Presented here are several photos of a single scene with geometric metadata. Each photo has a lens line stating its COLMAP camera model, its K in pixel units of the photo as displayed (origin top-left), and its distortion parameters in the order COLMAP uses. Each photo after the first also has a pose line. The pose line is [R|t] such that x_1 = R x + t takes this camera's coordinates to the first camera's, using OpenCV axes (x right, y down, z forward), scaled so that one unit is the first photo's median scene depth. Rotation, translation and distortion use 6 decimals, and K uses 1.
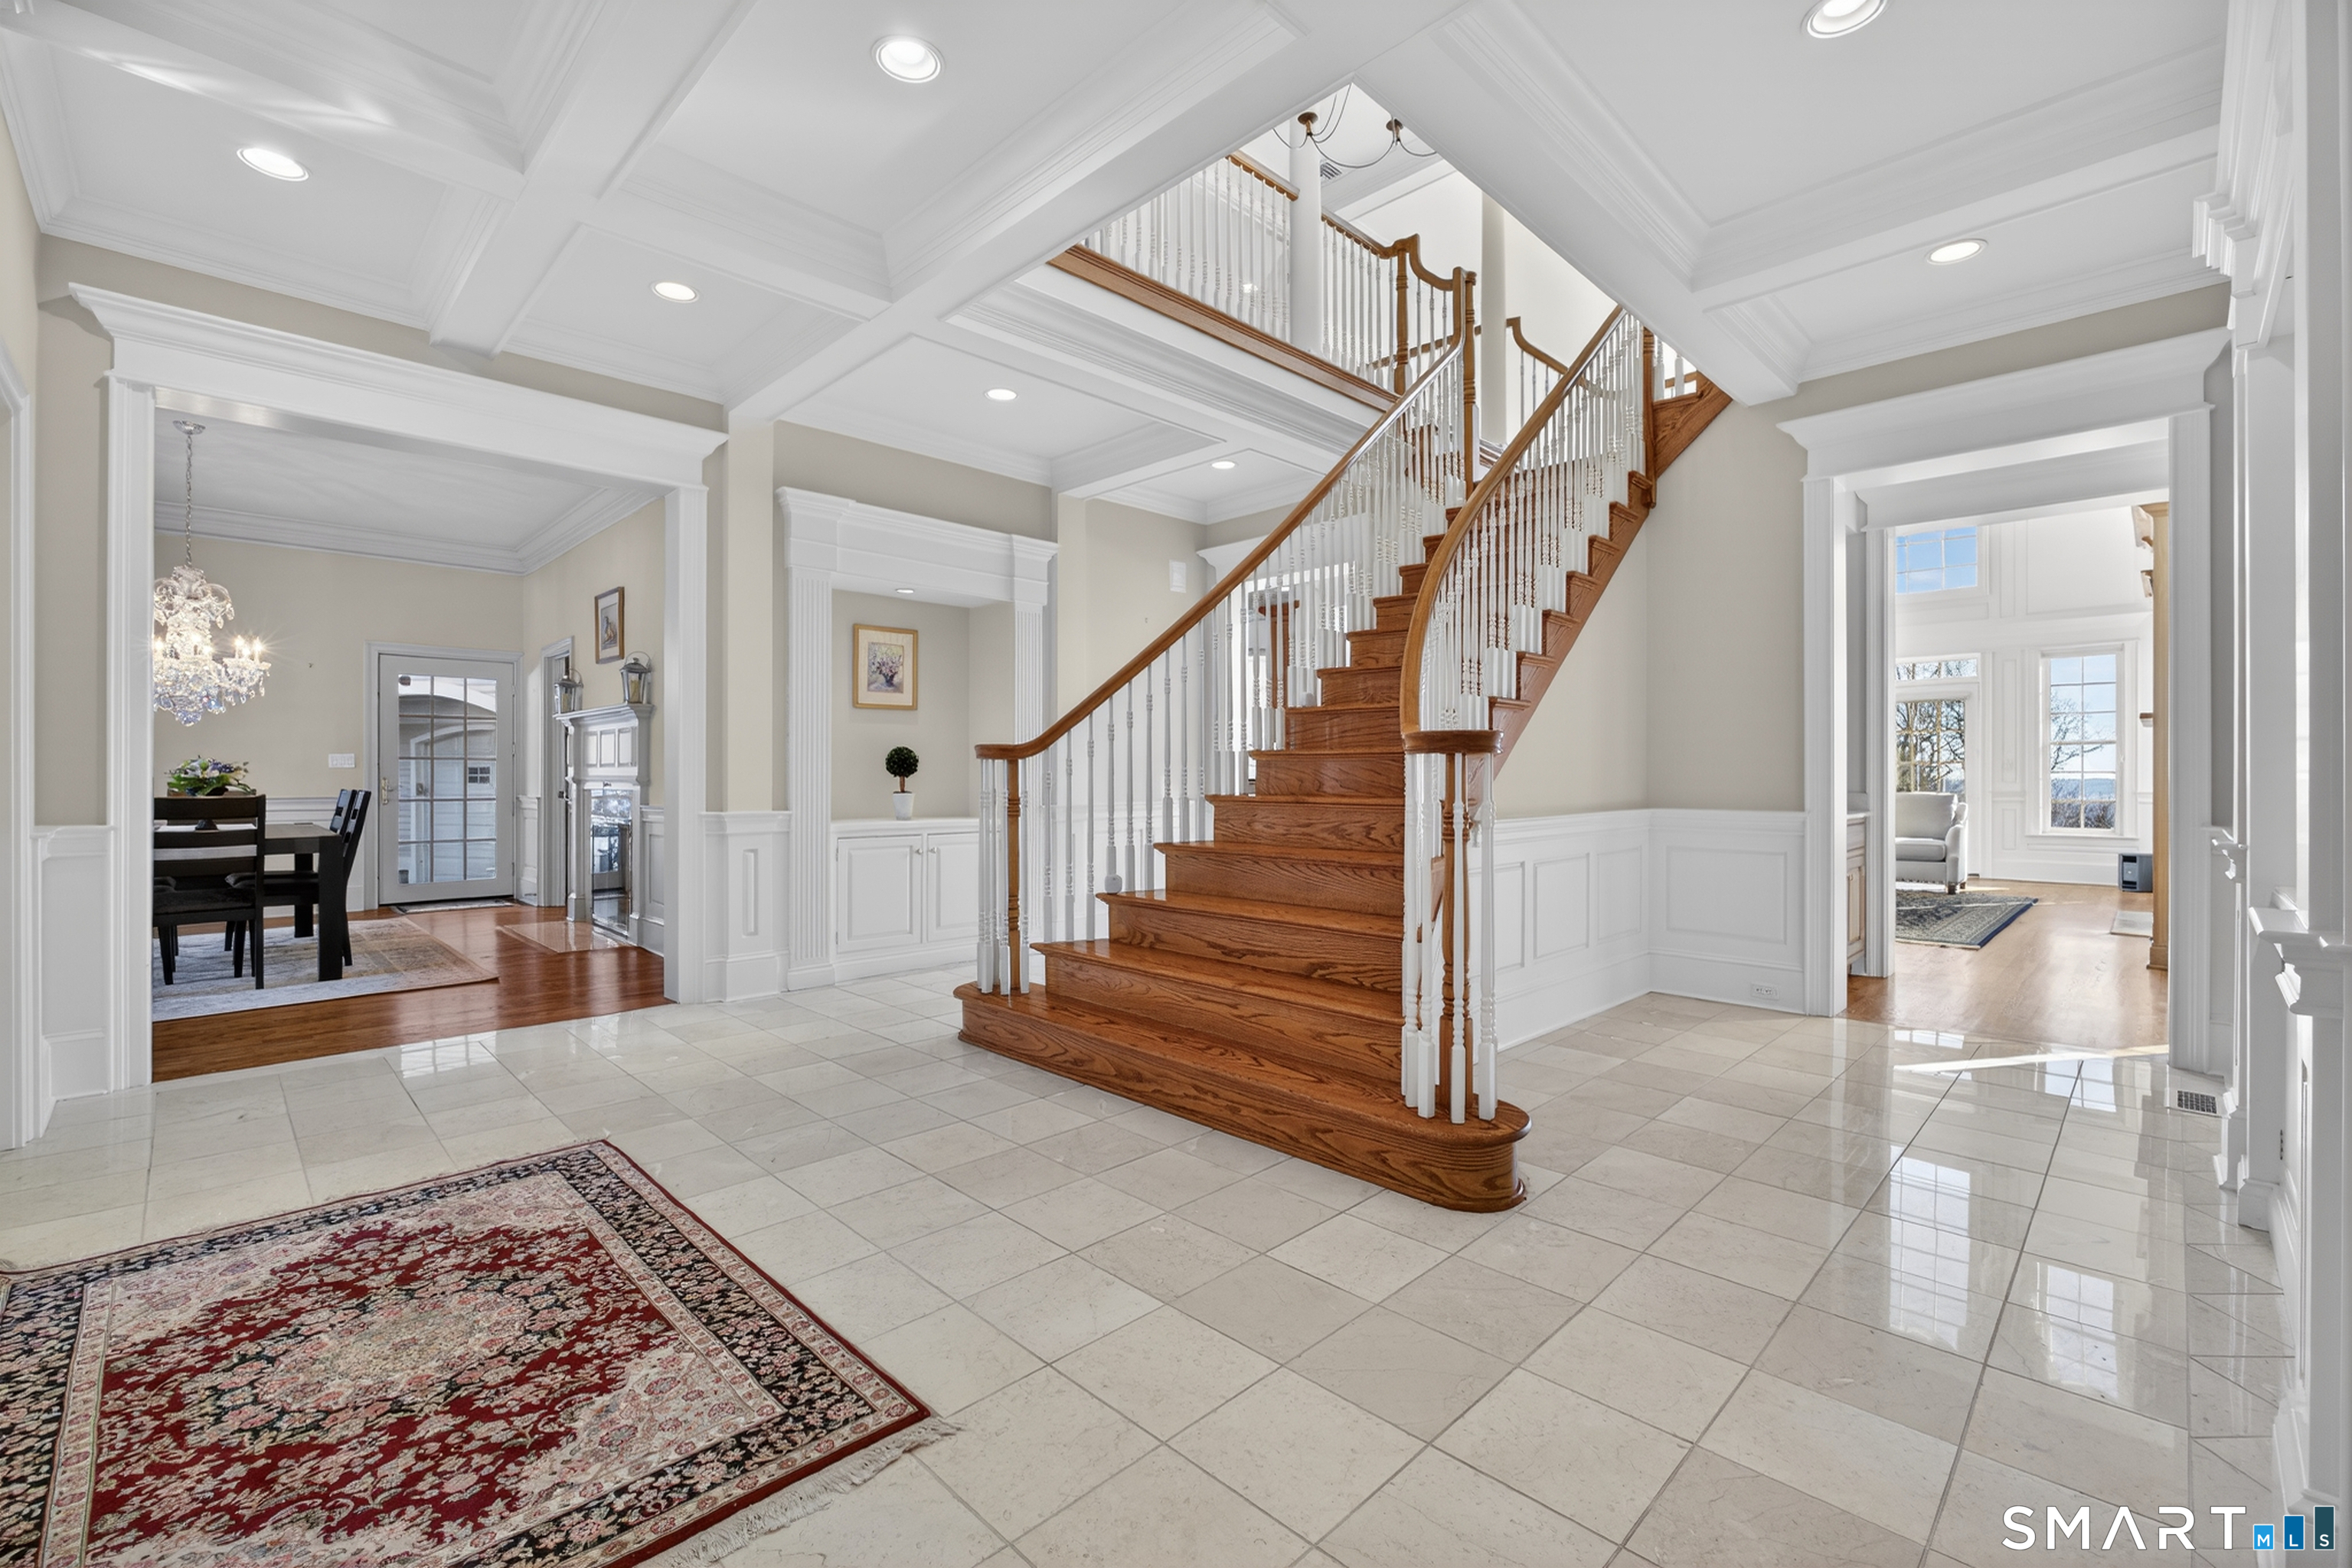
lens RADIAL K [[995.6, 0, 1170.5], [0, 995.6, 780.4], [0, 0, 1]] dist [-0.014620, 0.001604]
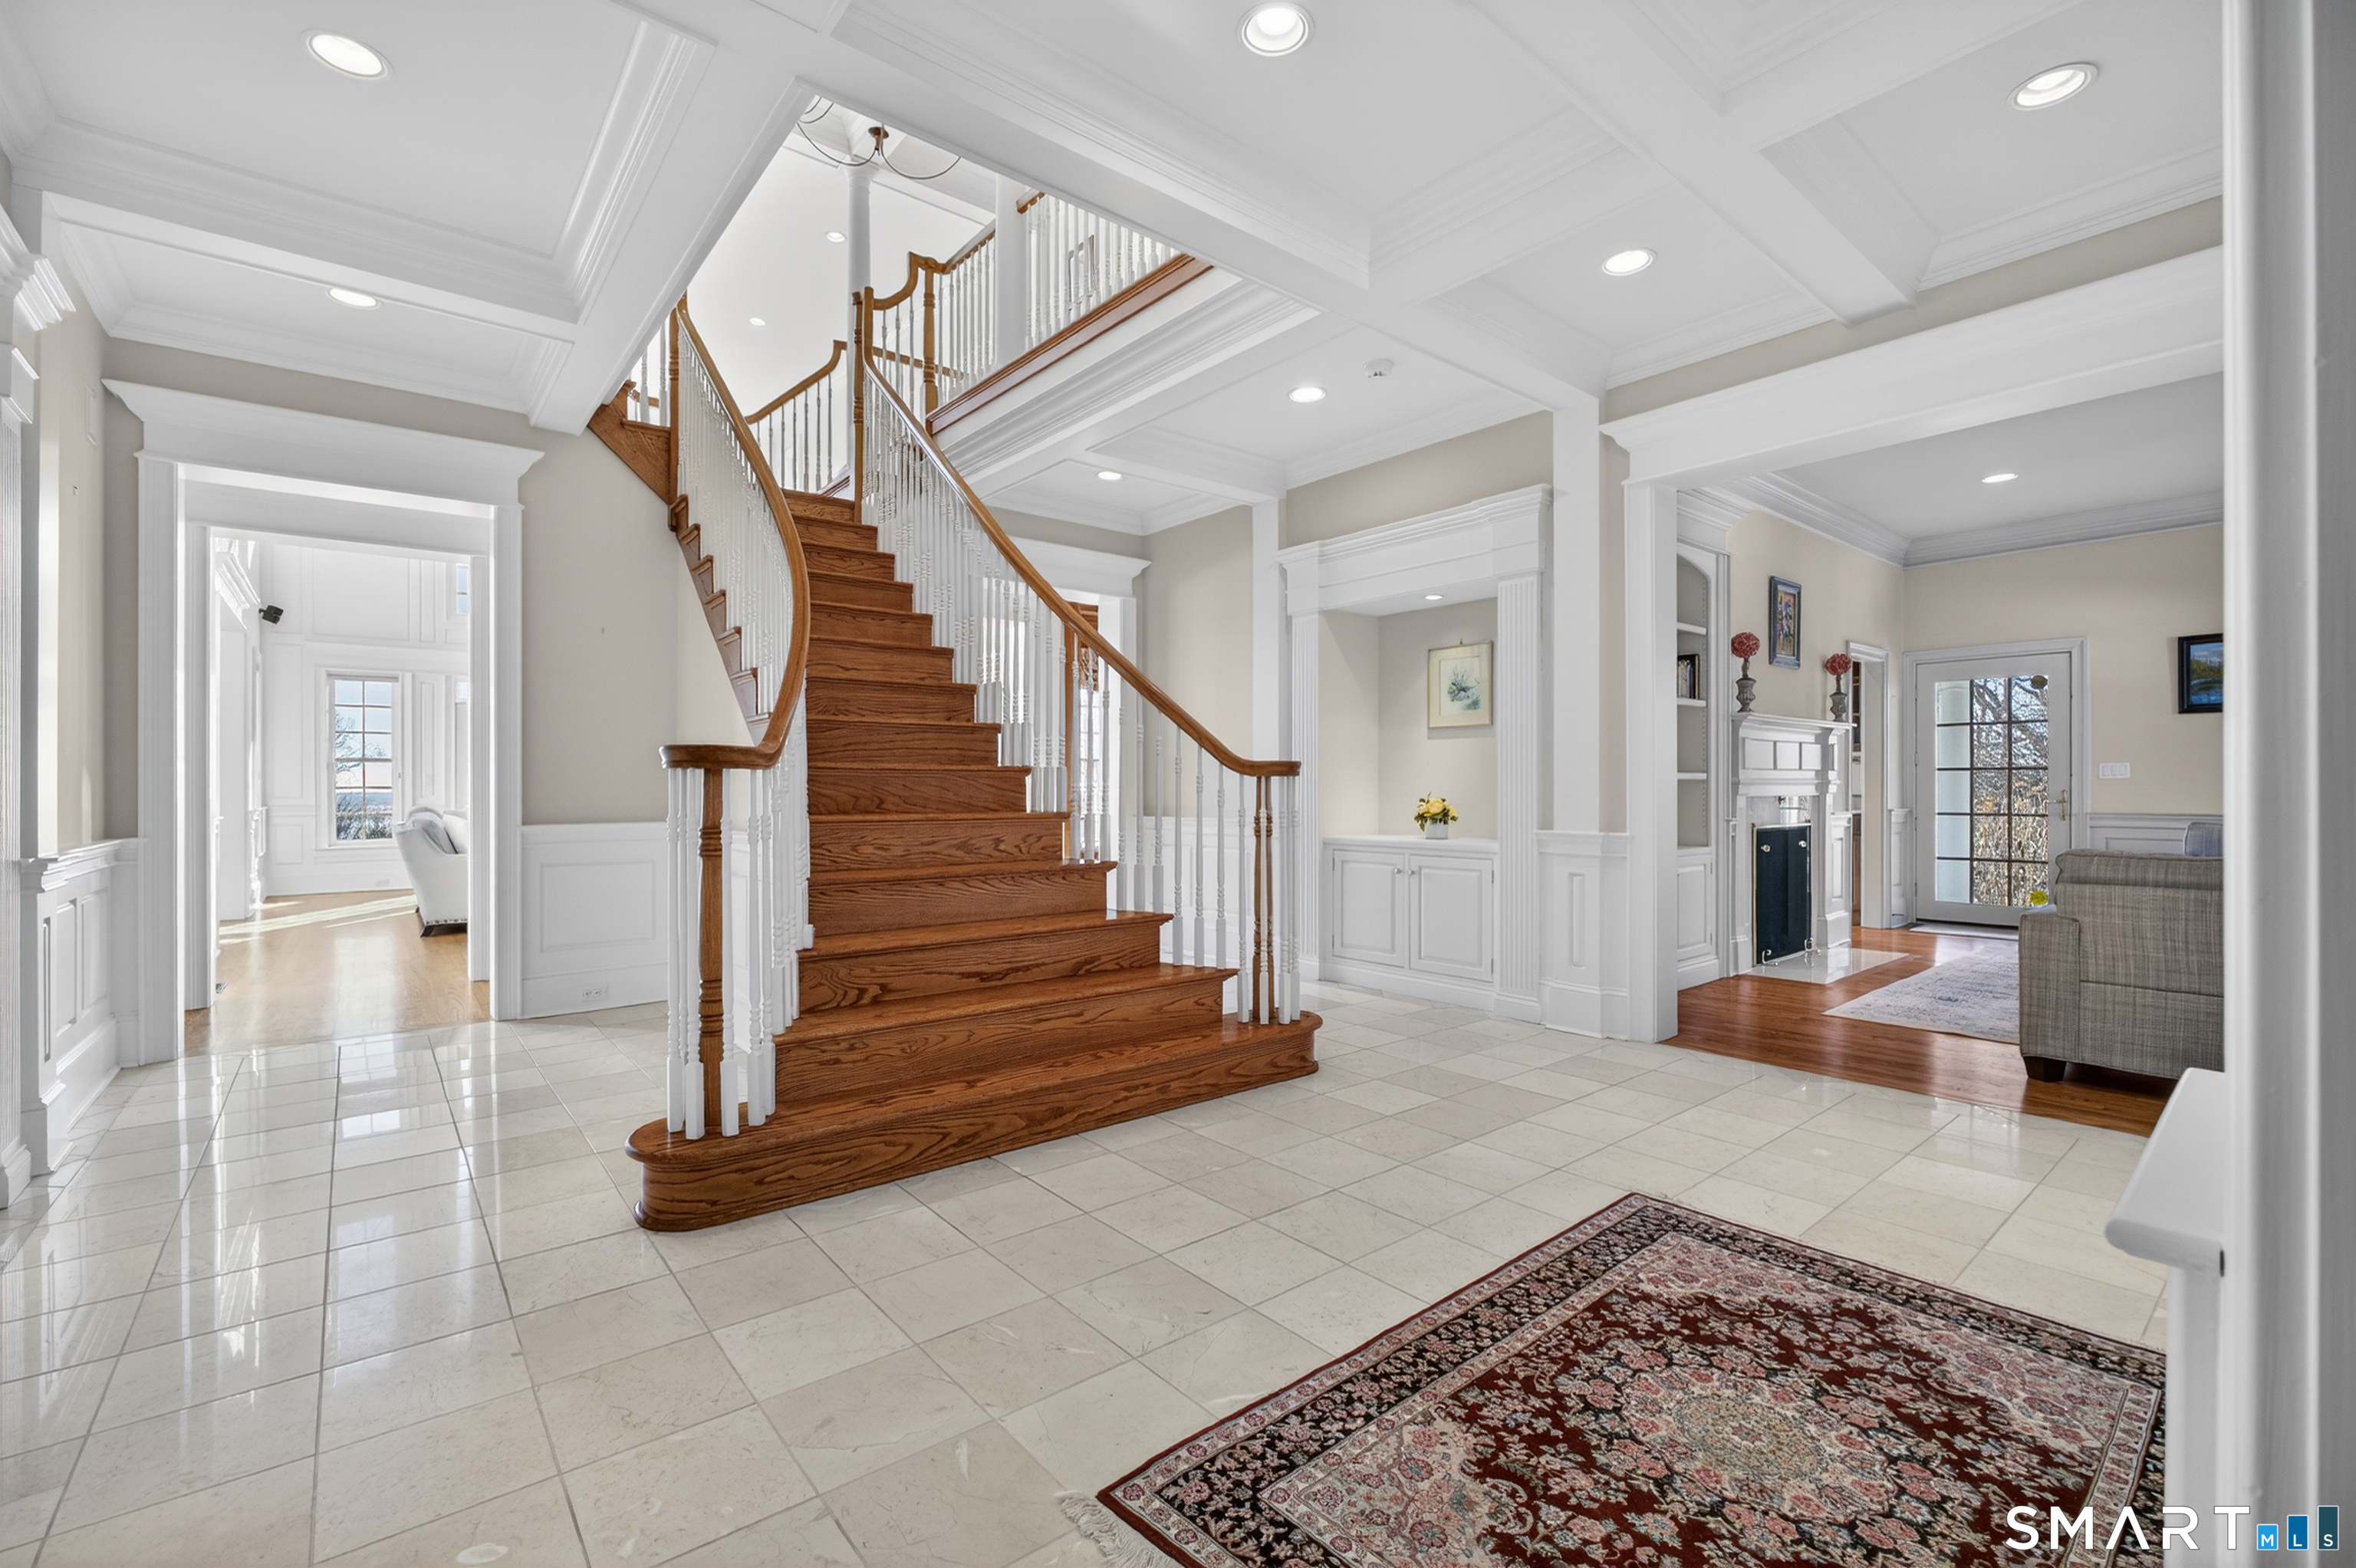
lens RADIAL K [[997.2, 0, 1183.2], [0, 997.2, 775.3], [0, 0, 1]] dist [-0.014620, 0.001604]
pose [[0.088656, 0.012507, 0.995984, -1.925169], [0.006434, 0.999893, -0.013129, -0.016038], [-0.996041, 0.007572, 0.088567, 1.593582]]
